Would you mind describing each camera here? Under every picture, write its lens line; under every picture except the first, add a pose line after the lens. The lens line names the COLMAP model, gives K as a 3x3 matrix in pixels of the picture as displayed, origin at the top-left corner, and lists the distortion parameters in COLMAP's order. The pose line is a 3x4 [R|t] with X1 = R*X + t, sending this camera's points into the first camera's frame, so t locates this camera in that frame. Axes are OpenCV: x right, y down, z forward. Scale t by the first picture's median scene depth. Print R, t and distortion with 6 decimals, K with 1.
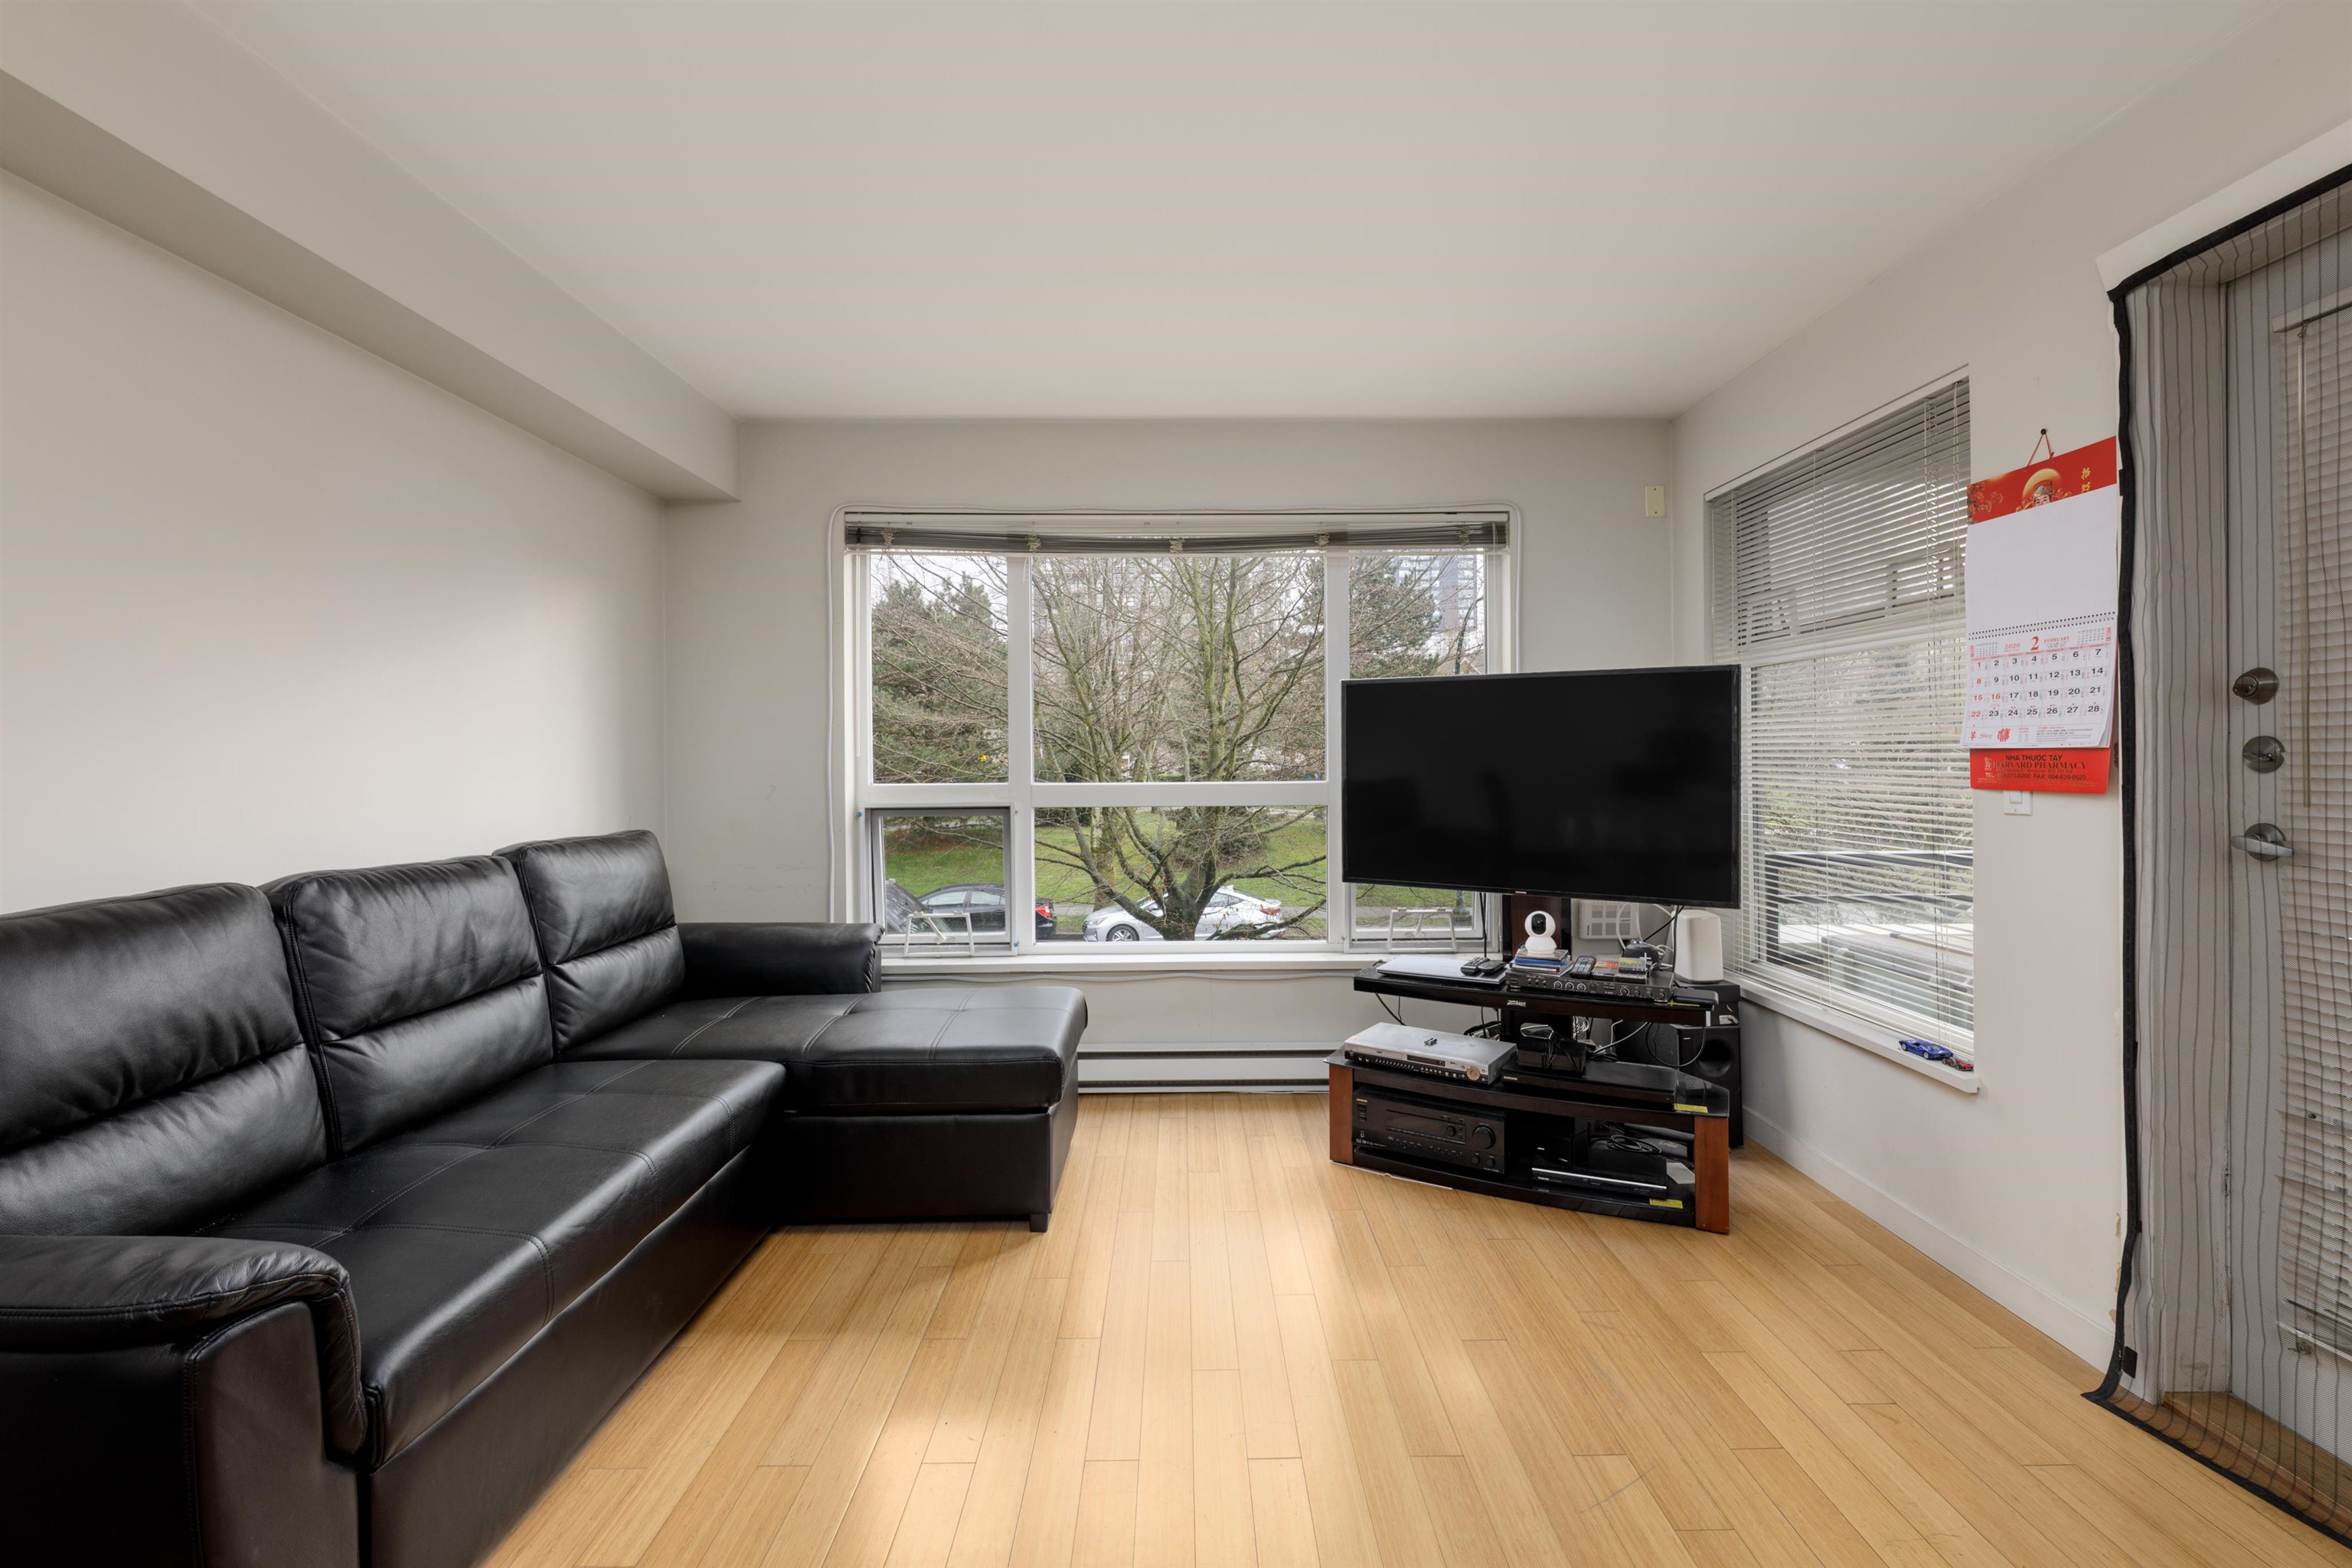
lens RADIAL K [[1017.0, 0, 1175.3], [0, 1017.0, 755.3], [0, 0, 1]] dist [-0.002089, 0.000392]
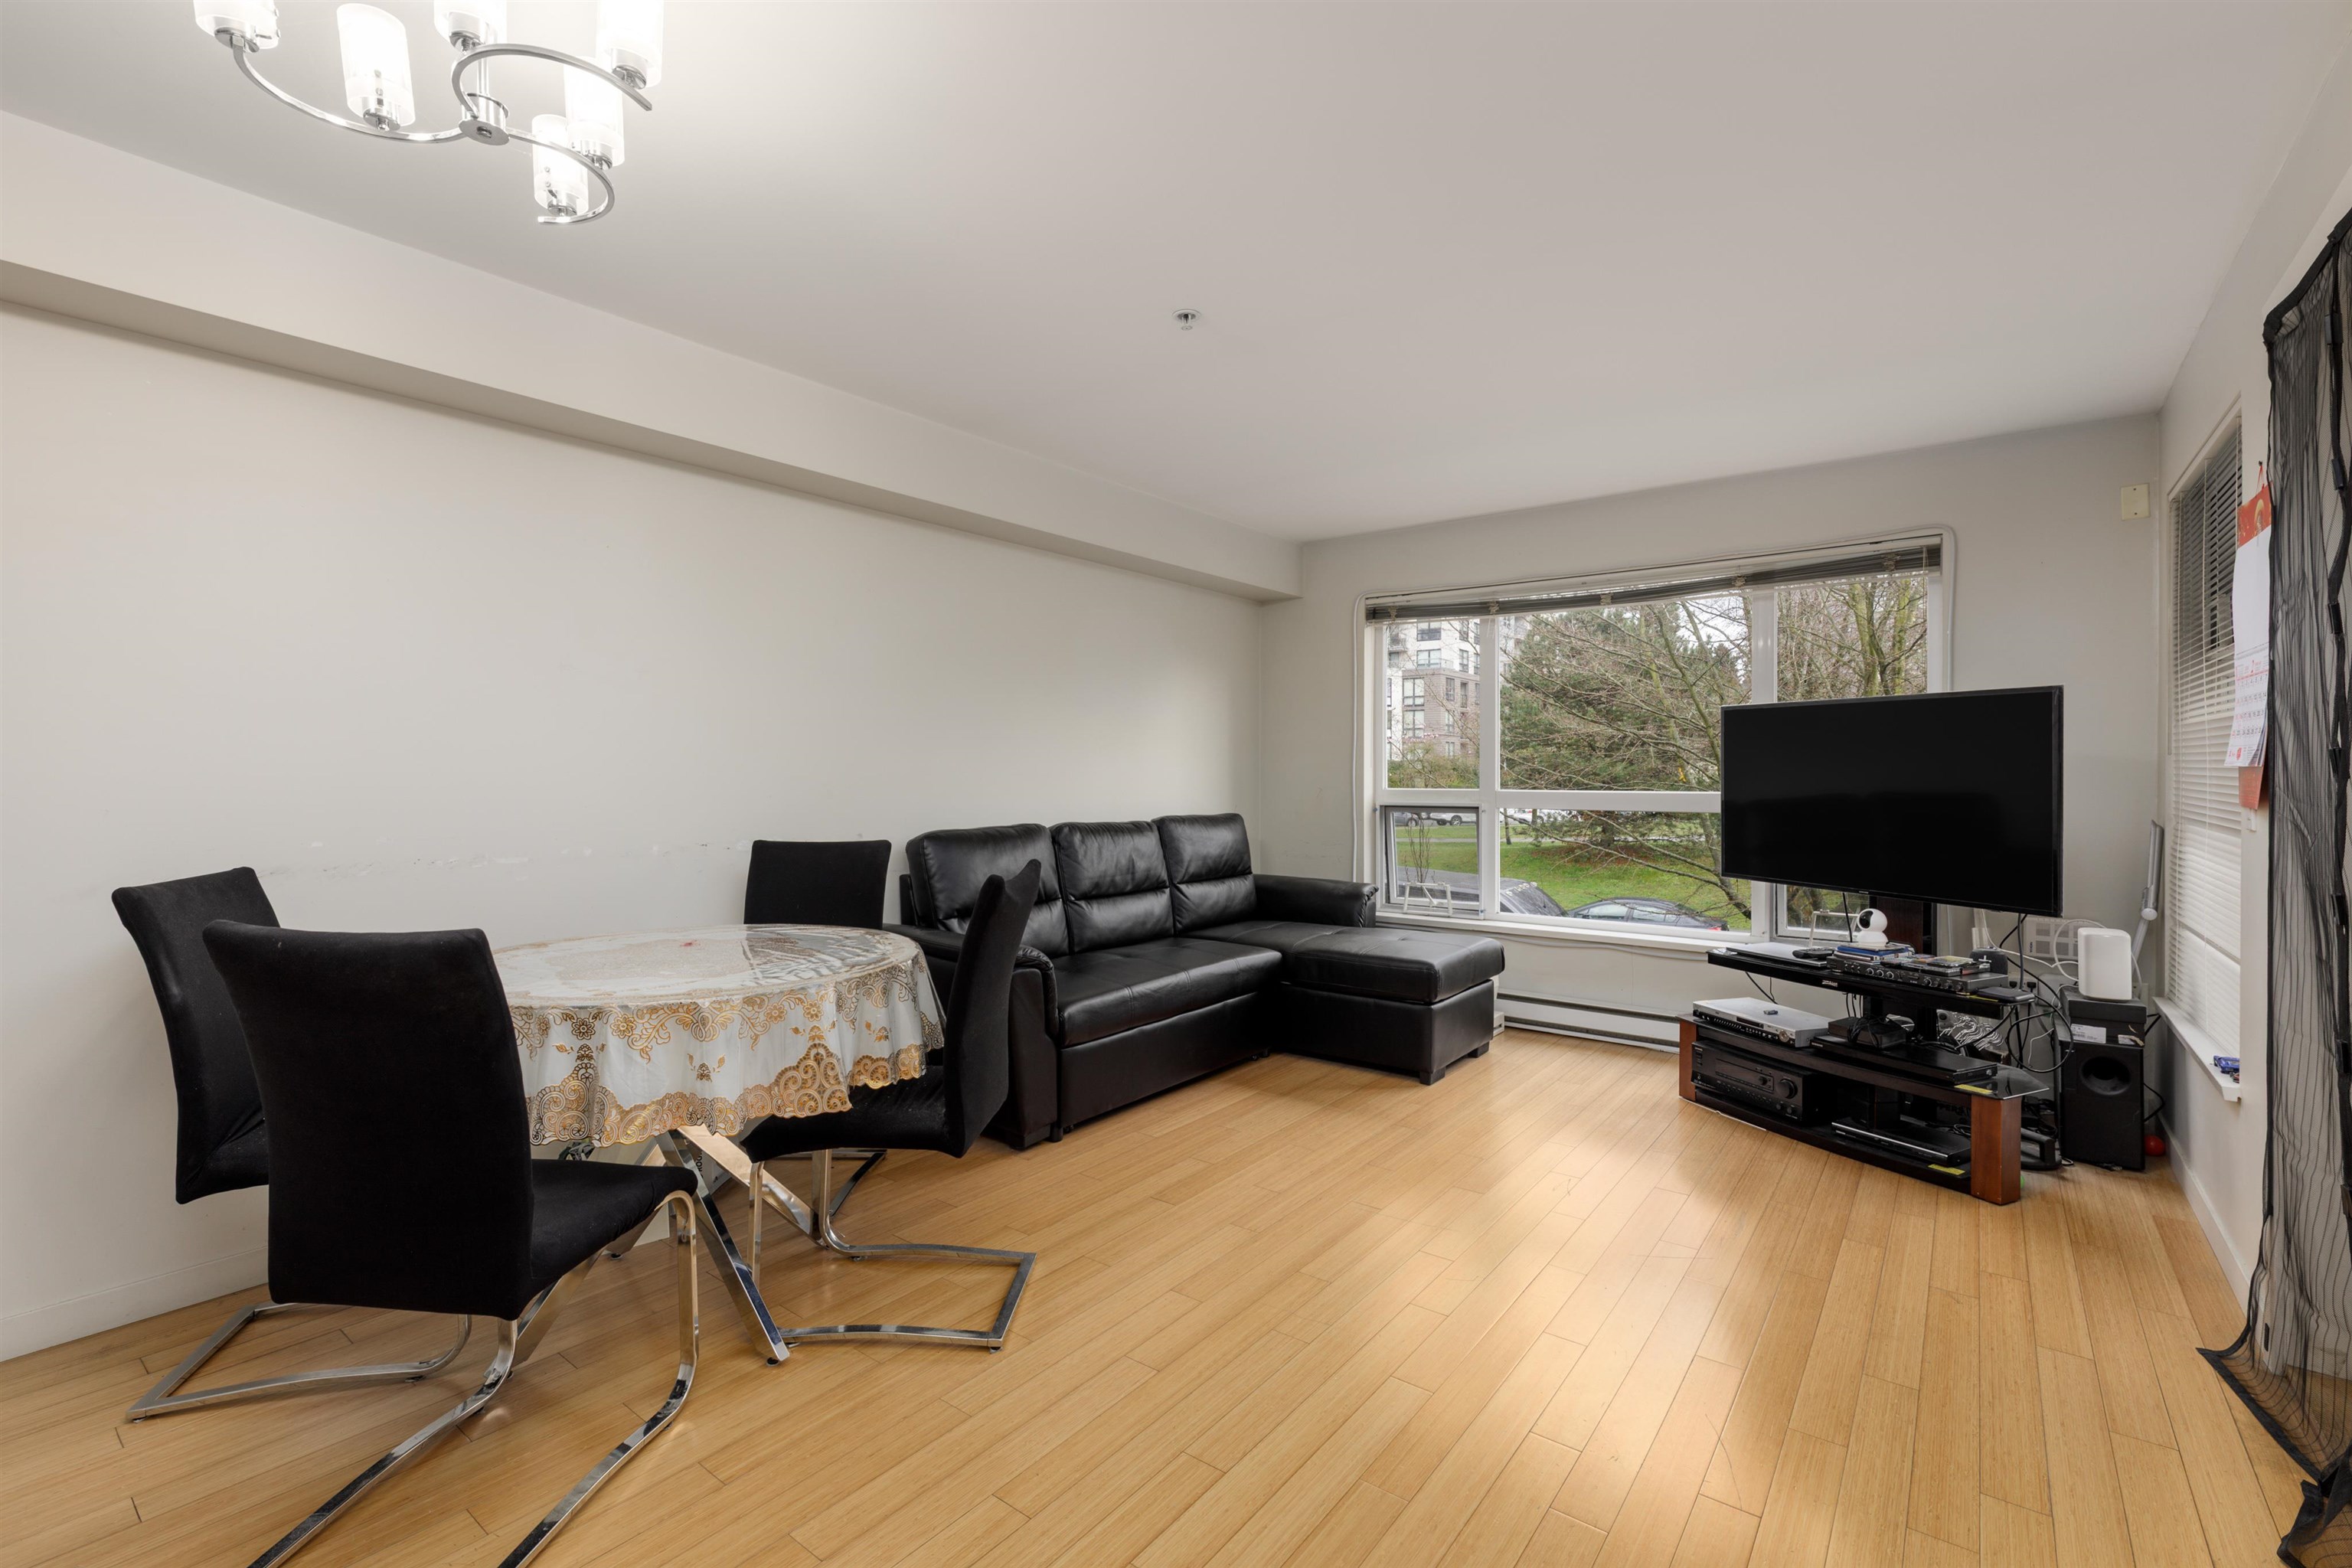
lens RADIAL K [[1017.0, 0, 1172.7], [0, 1017.0, 780.0], [0, 0, 1]] dist [-0.002089, 0.000392]
pose [[0.780237, 0.010500, -0.625396, 0.491255], [-0.003559, 0.999917, 0.012348, -0.000663], [0.625474, -0.007409, 0.780210, -0.392554]]
